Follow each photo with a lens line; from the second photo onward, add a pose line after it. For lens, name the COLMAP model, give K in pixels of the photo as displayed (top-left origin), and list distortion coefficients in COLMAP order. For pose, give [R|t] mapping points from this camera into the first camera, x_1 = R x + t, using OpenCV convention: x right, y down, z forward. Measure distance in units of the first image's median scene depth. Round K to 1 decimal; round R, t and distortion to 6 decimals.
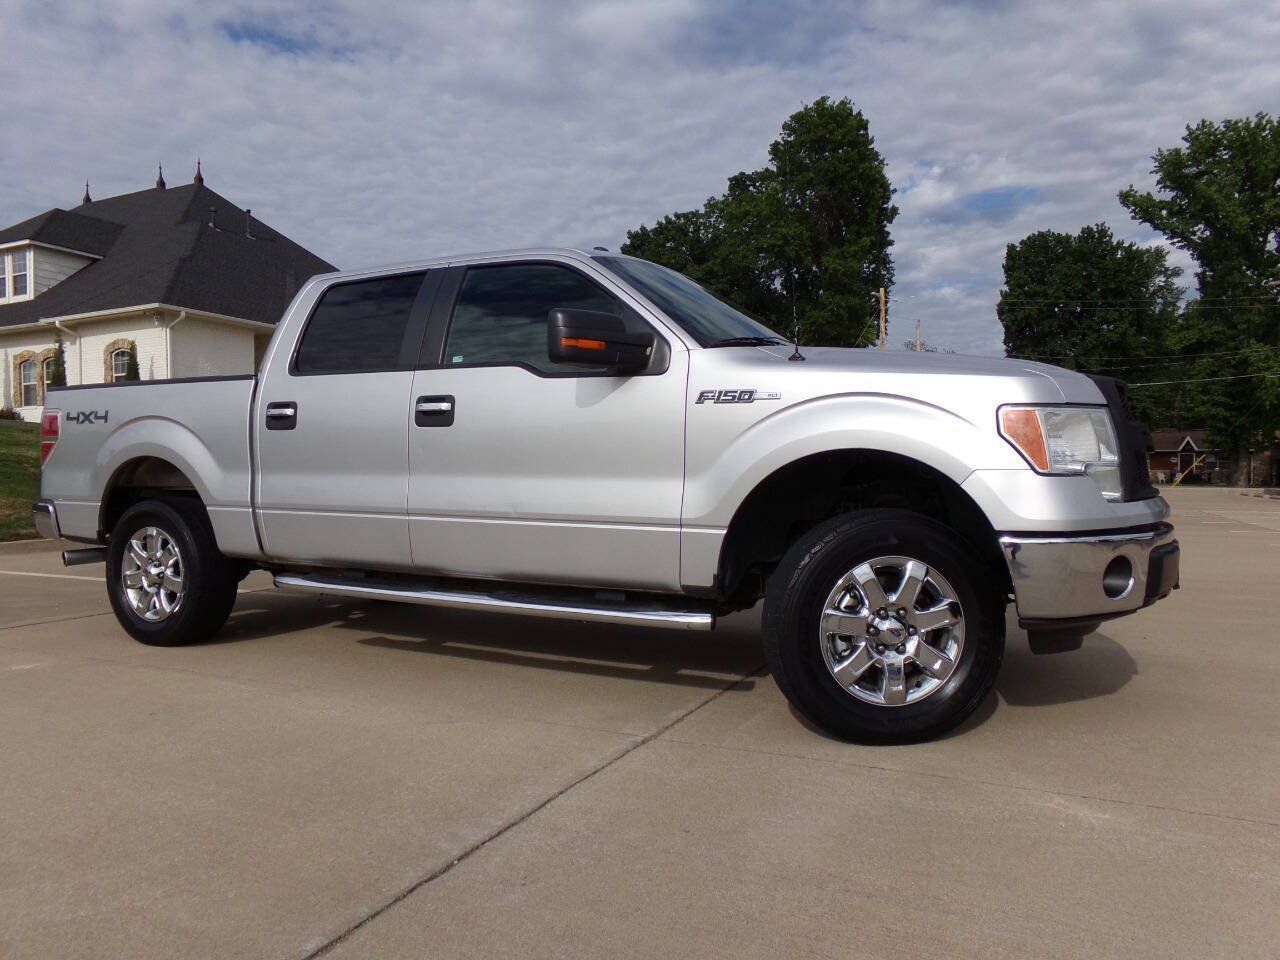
lens RADIAL K [[871.3, 0, 642.5], [0, 871.3, 487.9], [0, 0, 1]] dist [-0.007390, 0.023598]
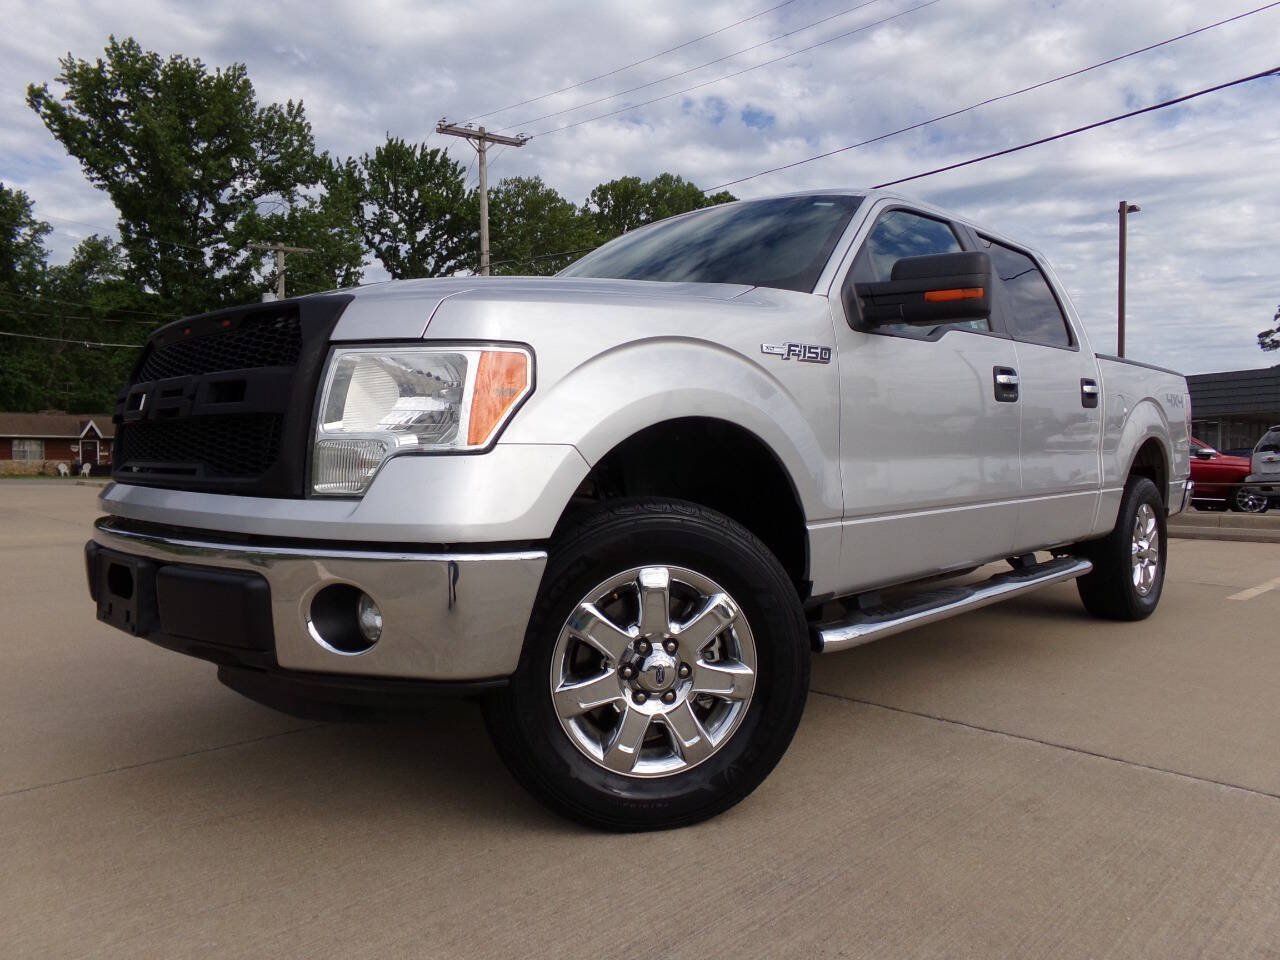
lens RADIAL K [[871.3, 0, 640.2], [0, 871.3, 486.9], [0, 0, 1]] dist [-0.007390, 0.023598]
pose [[0.360744, -0.026012, 0.932302, 0.188764], [0.018315, 0.999616, 0.020803, -0.018587], [-0.932485, 0.009571, 0.361082, 1.514793]]
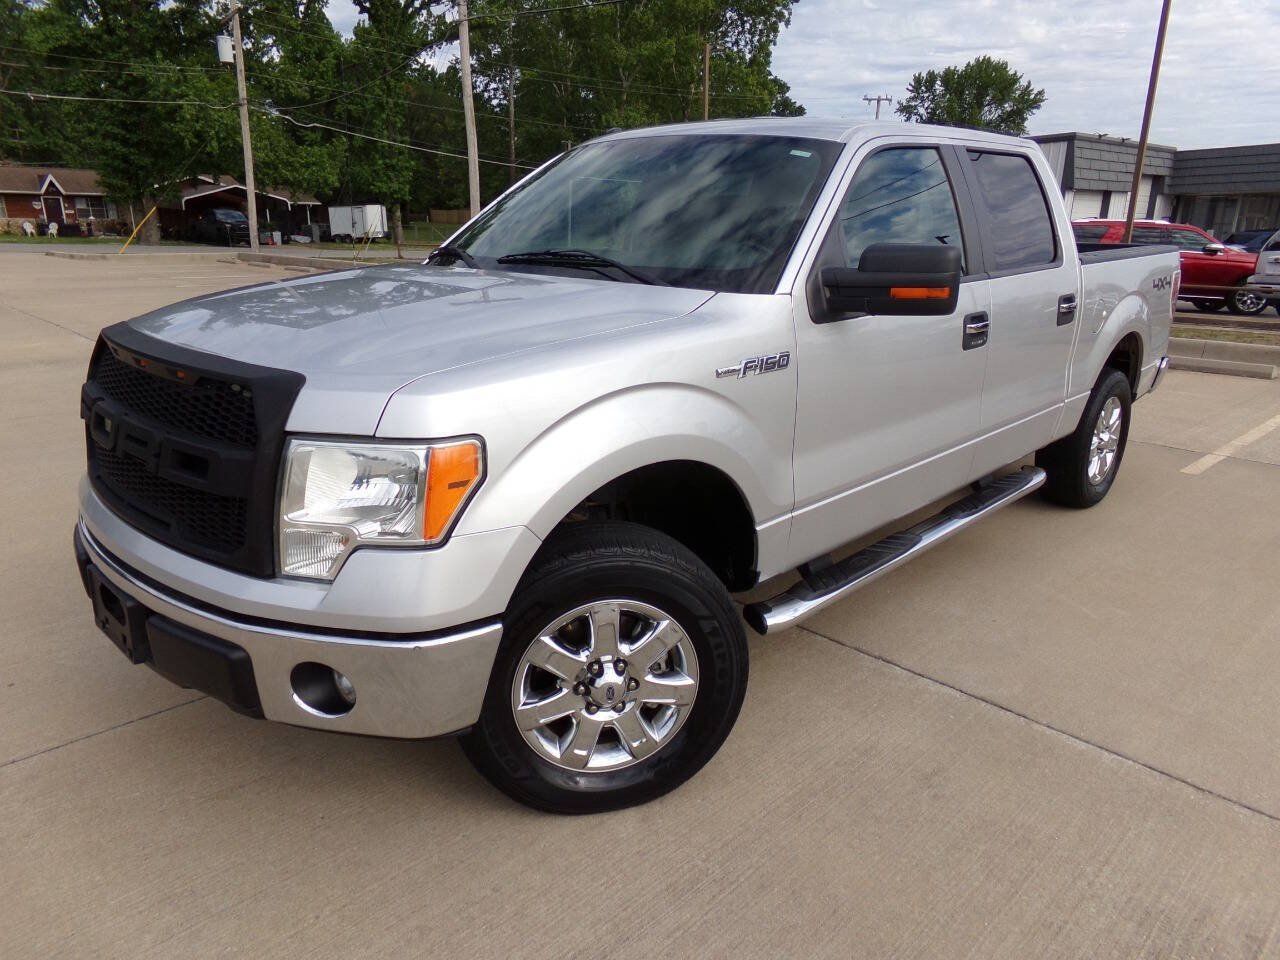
lens RADIAL K [[871.3, 0, 639.9], [0, 871.3, 482.1], [0, 0, 1]] dist [-0.007390, 0.023598]
pose [[0.355611, -0.267101, 0.895655, 0.193571], [0.005813, 0.958908, 0.283657, -0.101937], [-0.934616, -0.095665, 0.342551, 1.502436]]
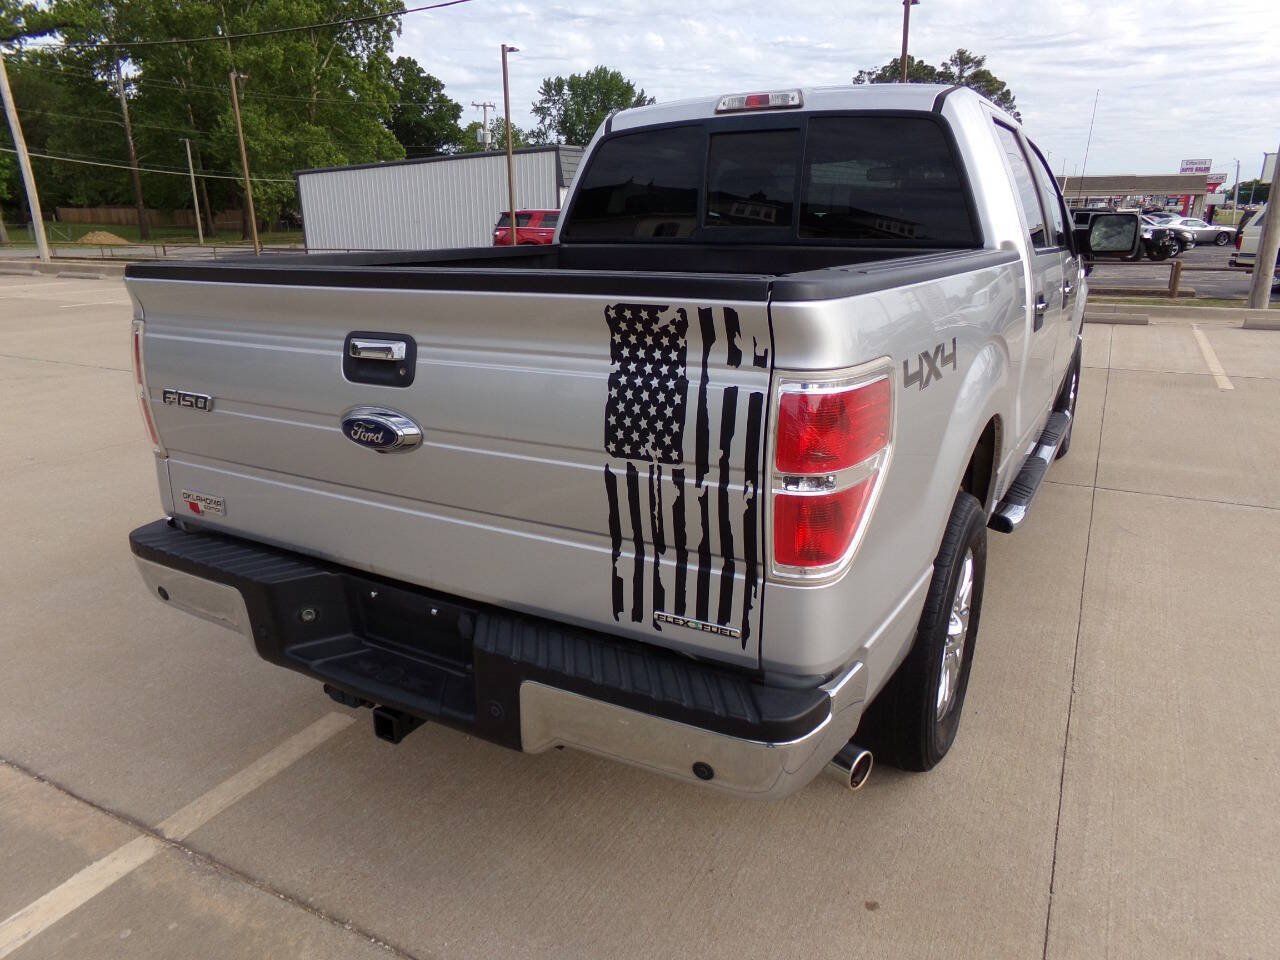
lens RADIAL K [[871.3, 0, 638.6], [0, 871.3, 487.6], [0, 0, 1]] dist [-0.007390, 0.023598]
pose [[0.042350, -0.300798, 0.952747, -0.589236], [0.022218, 0.953650, 0.300096, -0.086402], [-0.998856, 0.008459, 0.047070, 0.641083]]
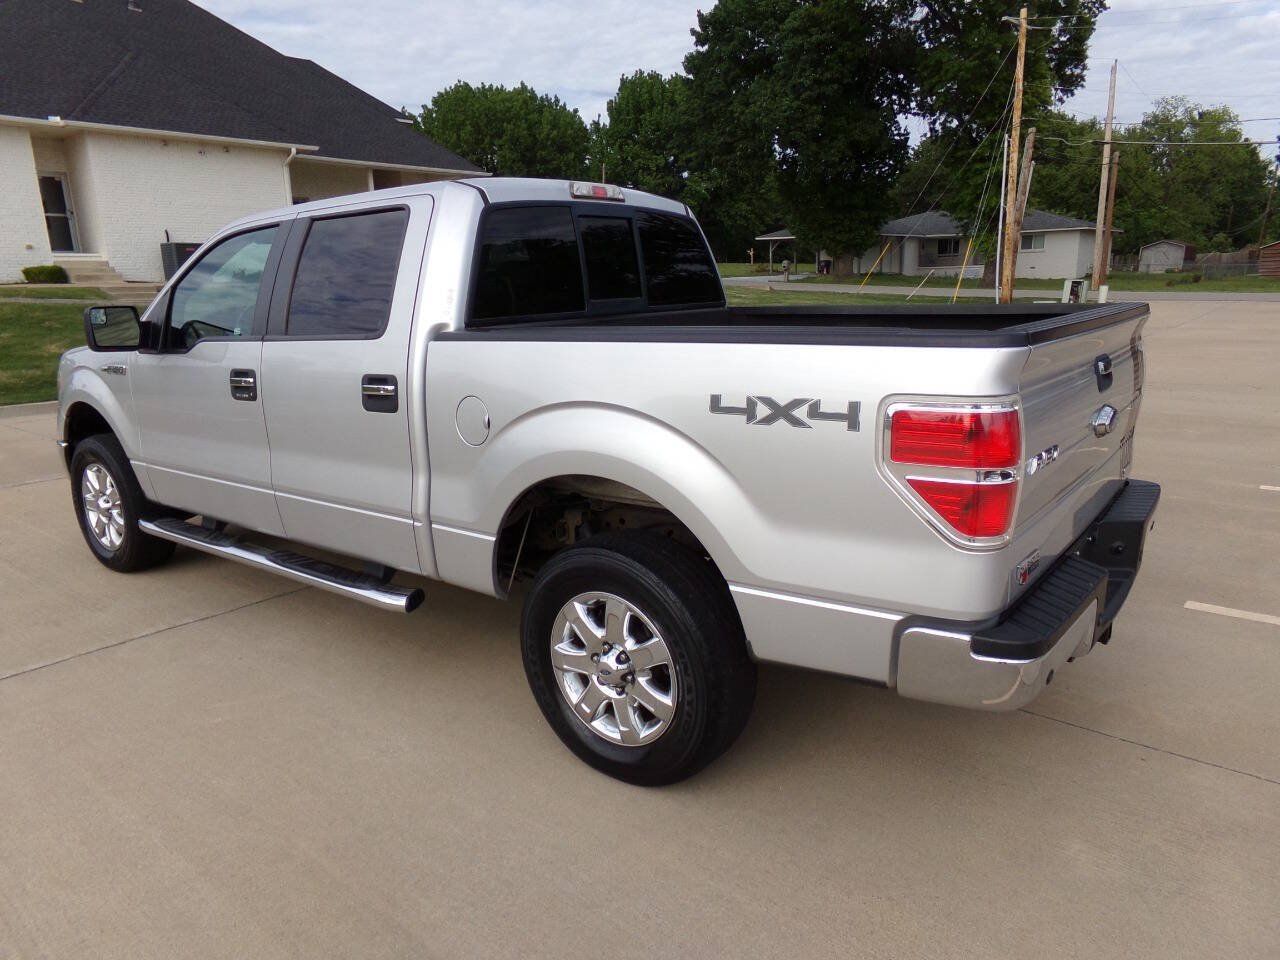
lens RADIAL K [[871.3, 0, 641.4], [0, 871.3, 480.3], [0, 0, 1]] dist [-0.007390, 0.023598]
pose [[0.967400, 0.034161, -0.250939, 0.934195], [0.019666, 0.977736, 0.208917, -0.094476], [0.252489, -0.207041, 0.945190, 1.125346]]
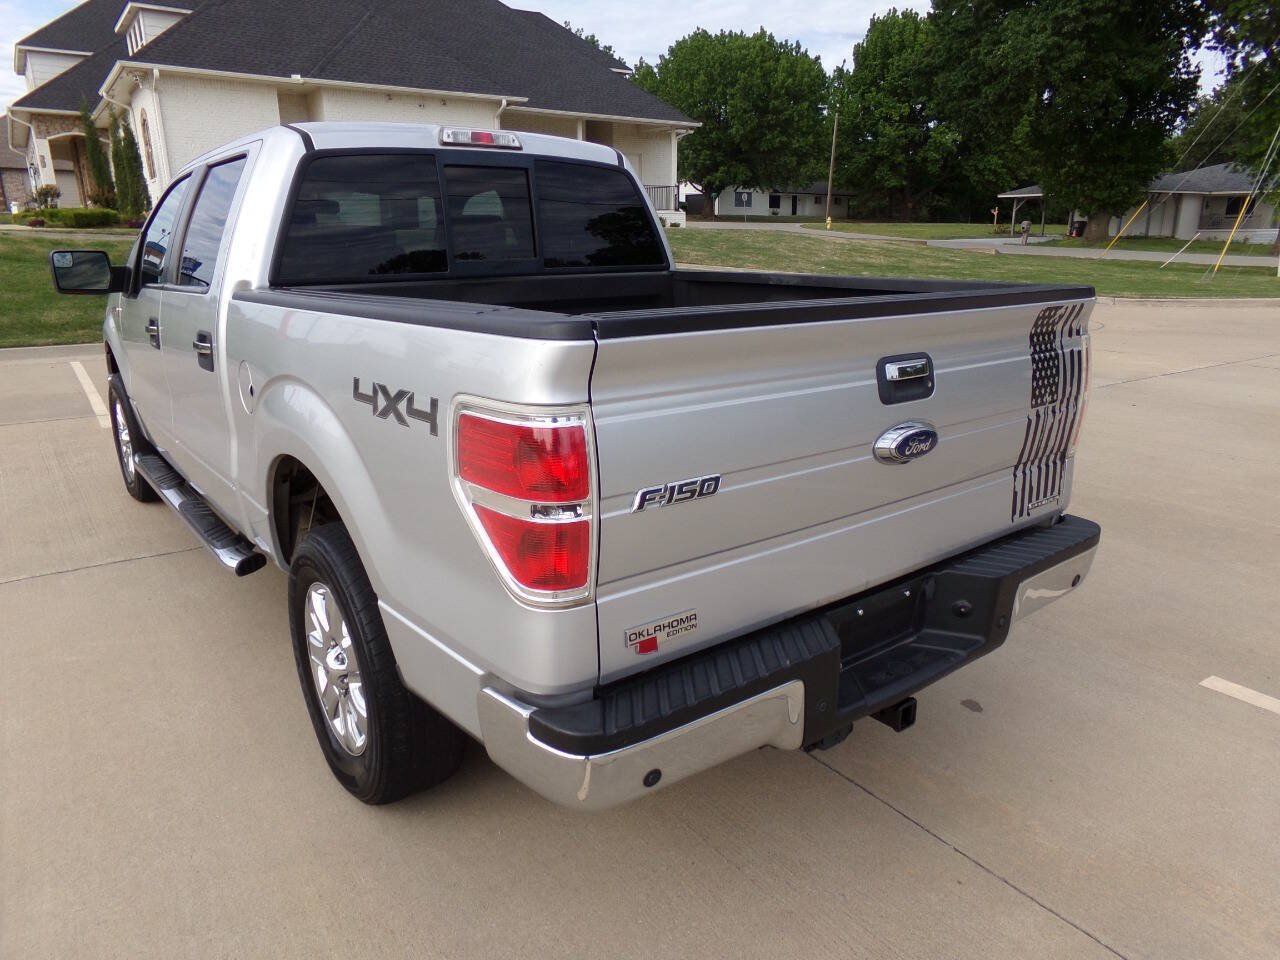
lens RADIAL K [[871.3, 0, 639.2], [0, 871.3, 492.1], [0, 0, 1]] dist [-0.007390, 0.023598]
pose [[0.868273, 0.138954, -0.476229, 1.064682], [-0.008247, 0.963881, 0.266204, -0.095958], [0.496019, -0.227211, 0.838058, 1.230471]]
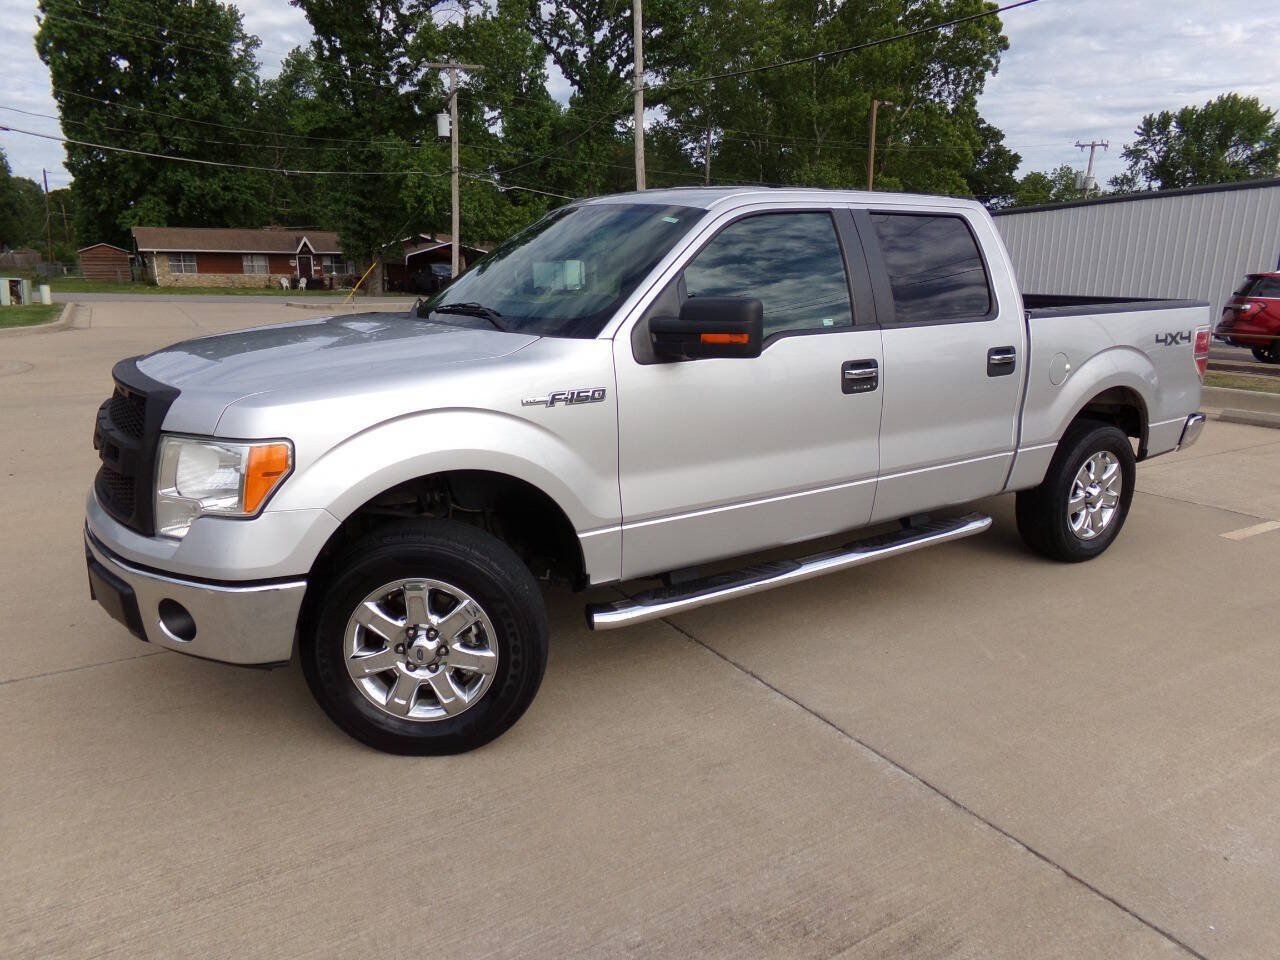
lens RADIAL K [[871.3, 0, 640.7], [0, 871.3, 488.0], [0, 0, 1]] dist [-0.007390, 0.023598]
pose [[0.554815, -0.199120, 0.807794, 0.203466], [0.008374, 0.972225, 0.233900, -0.103067], [-0.831931, -0.123007, 0.541073, 1.350457]]
